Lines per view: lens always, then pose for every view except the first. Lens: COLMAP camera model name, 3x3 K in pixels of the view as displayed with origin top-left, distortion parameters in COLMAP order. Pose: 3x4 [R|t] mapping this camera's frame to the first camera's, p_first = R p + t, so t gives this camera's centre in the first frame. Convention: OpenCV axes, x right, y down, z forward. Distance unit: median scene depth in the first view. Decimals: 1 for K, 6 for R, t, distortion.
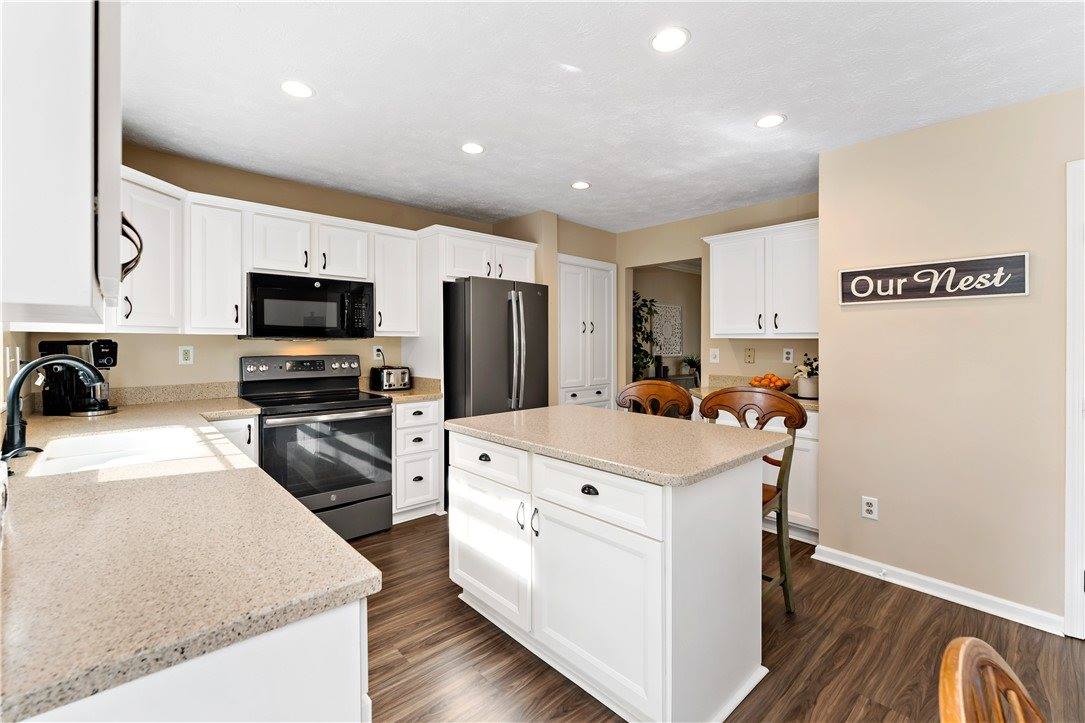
lens RADIAL K [[470.1, 0, 569.1], [0, 470.1, 342.0], [0, 0, 1]] dist [-0.001468, -0.000263]
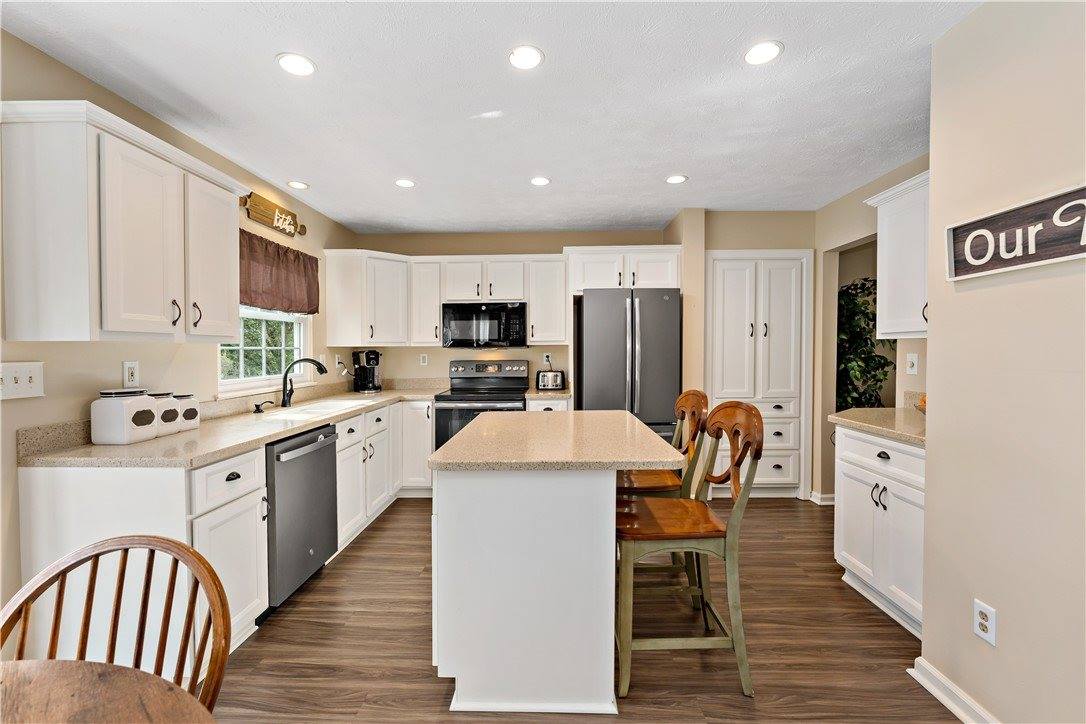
lens RADIAL K [[476.5, 0, 539.8], [0, 476.5, 354.4], [0, 0, 1]] dist [-0.006767, -0.000196]
pose [[0.699440, -0.004278, -0.714679, 0.603918], [0.012366, 0.999905, 0.006117, 0.005712], [0.714585, -0.013116, 0.699426, 0.169064]]
